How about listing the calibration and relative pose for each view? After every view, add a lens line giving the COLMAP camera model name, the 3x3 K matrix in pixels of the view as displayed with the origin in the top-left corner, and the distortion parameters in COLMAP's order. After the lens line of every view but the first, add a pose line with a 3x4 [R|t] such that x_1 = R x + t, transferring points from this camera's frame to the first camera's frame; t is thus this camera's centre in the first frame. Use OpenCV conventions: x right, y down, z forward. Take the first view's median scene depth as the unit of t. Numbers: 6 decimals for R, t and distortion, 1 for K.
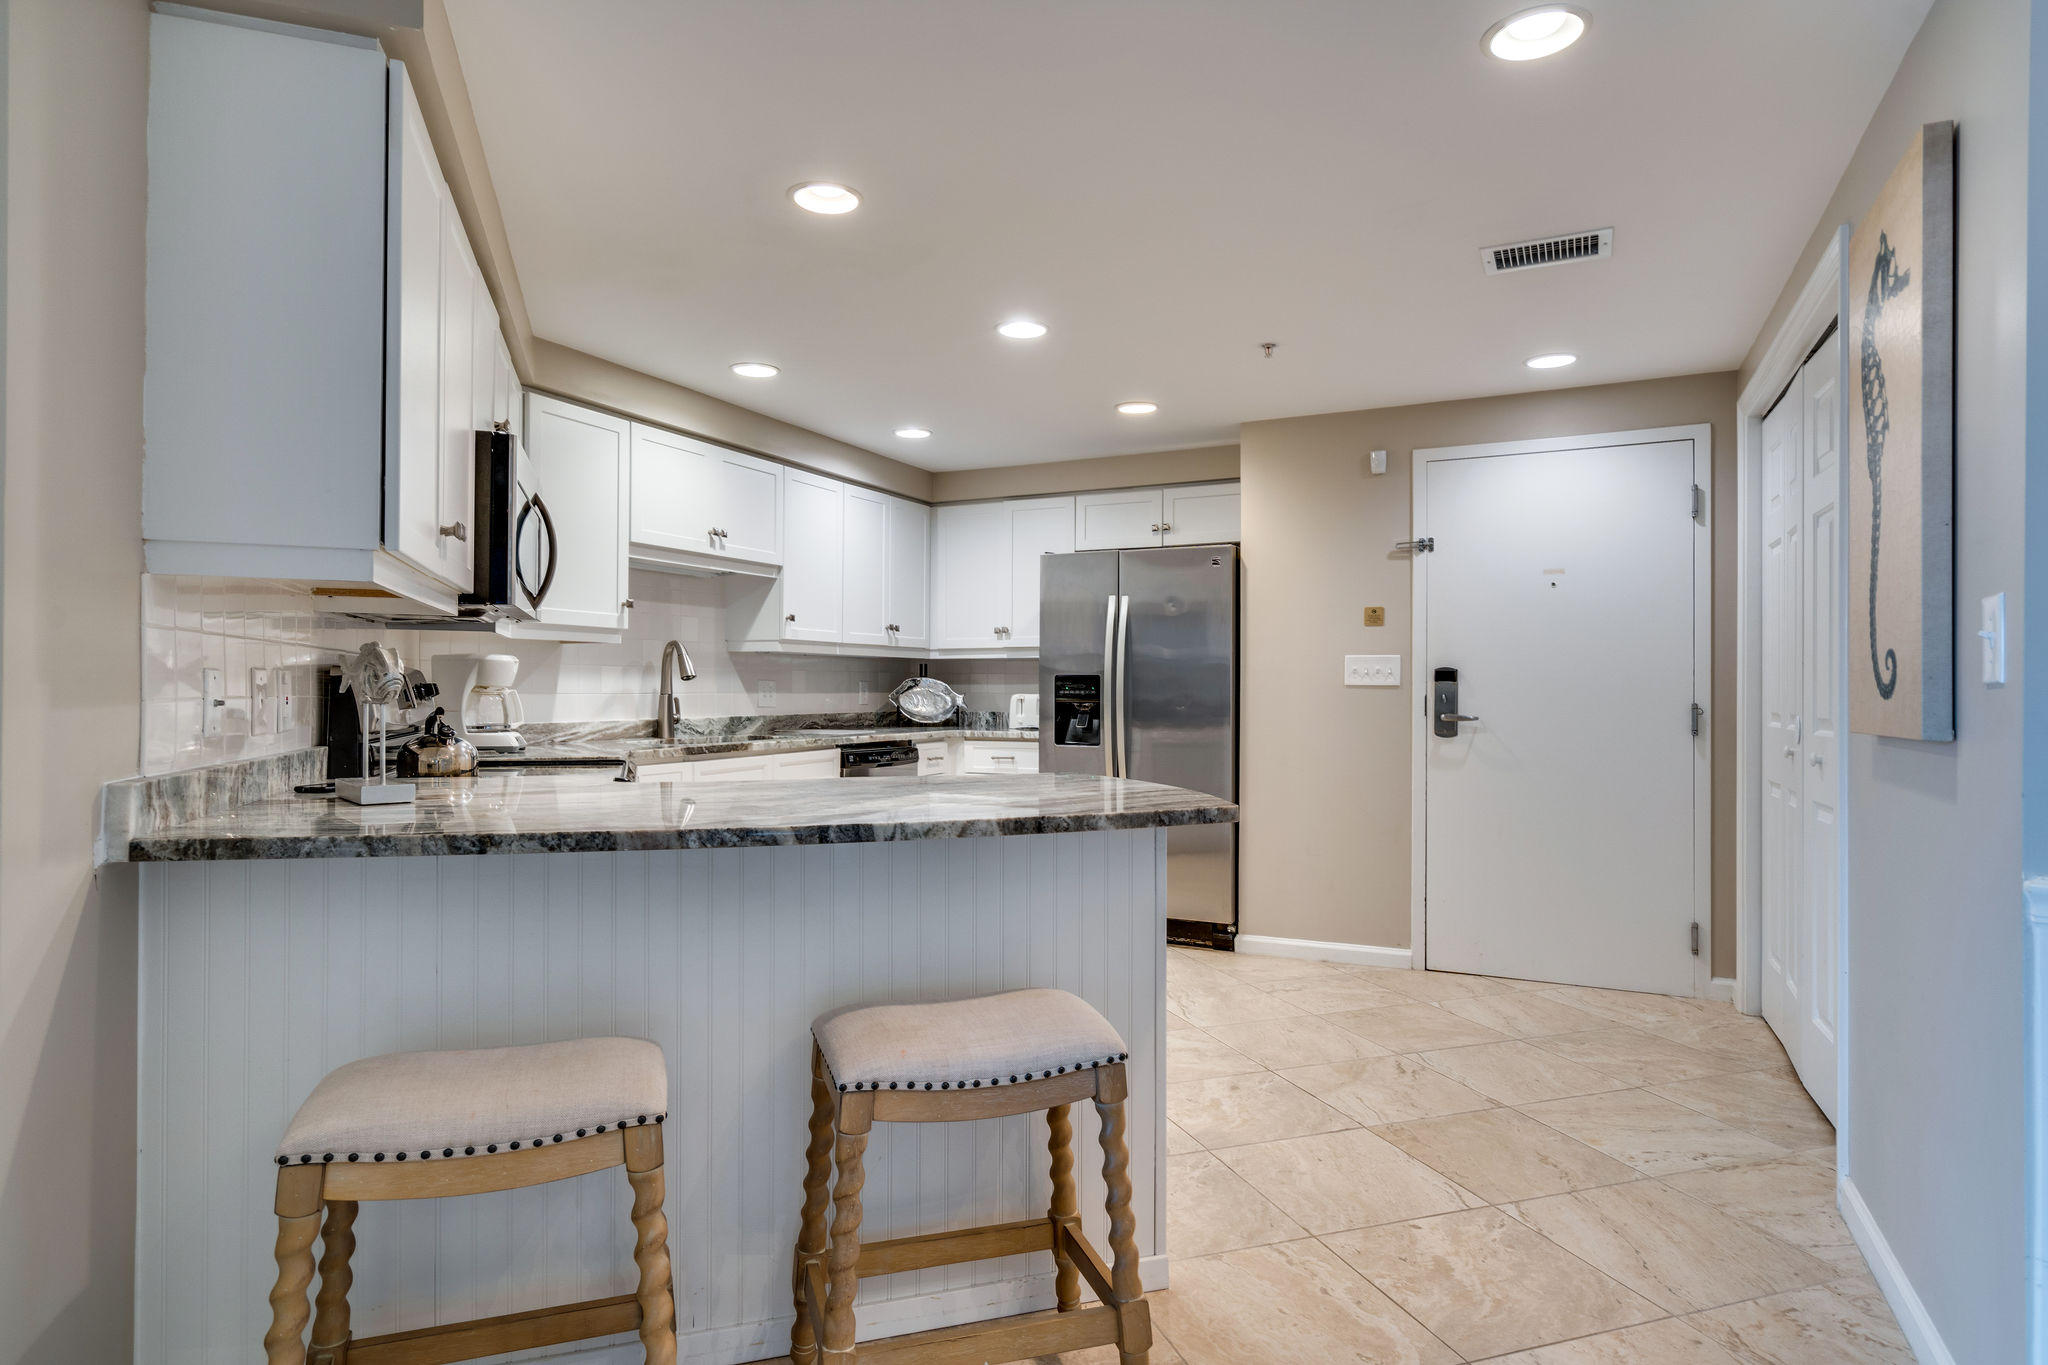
lens RADIAL K [[949.4, 0, 1024.0], [0, 949.4, 682.5], [0, 0, 1]] dist [-0.000612, -0.000286]
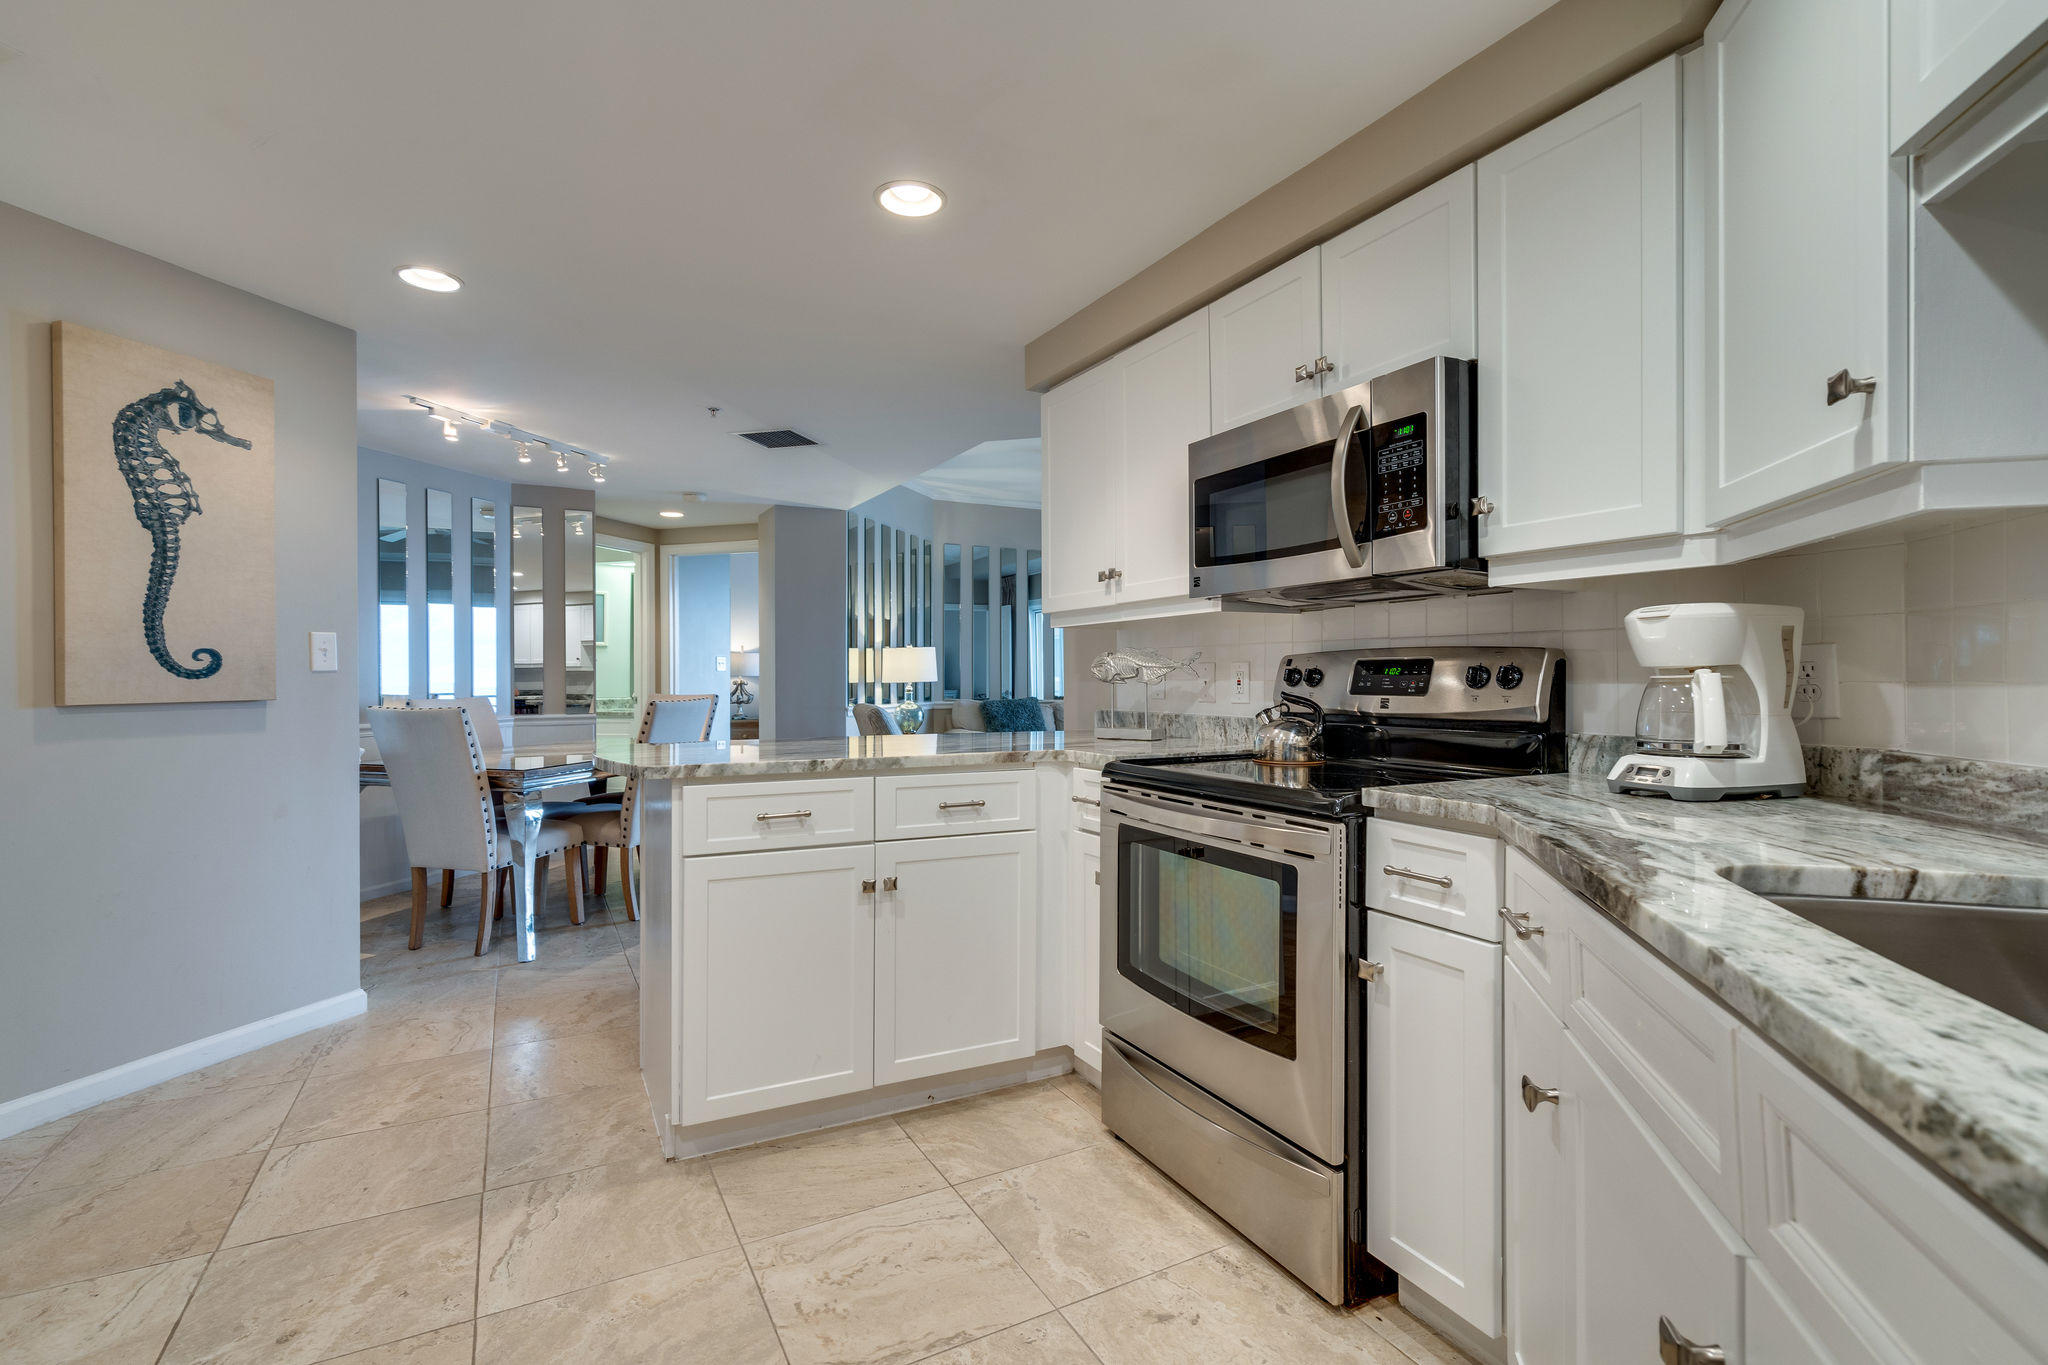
lens RADIAL K [[949.4, 0, 1024.0], [0, 949.4, 682.5], [0, 0, 1]] dist [-0.000612, -0.000286]
pose [[-0.989518, -0.003116, -0.144375, -0.192027], [-0.002662, 0.999991, -0.003333, 0.019253], [0.144384, -0.002913, -0.989517, 2.118541]]
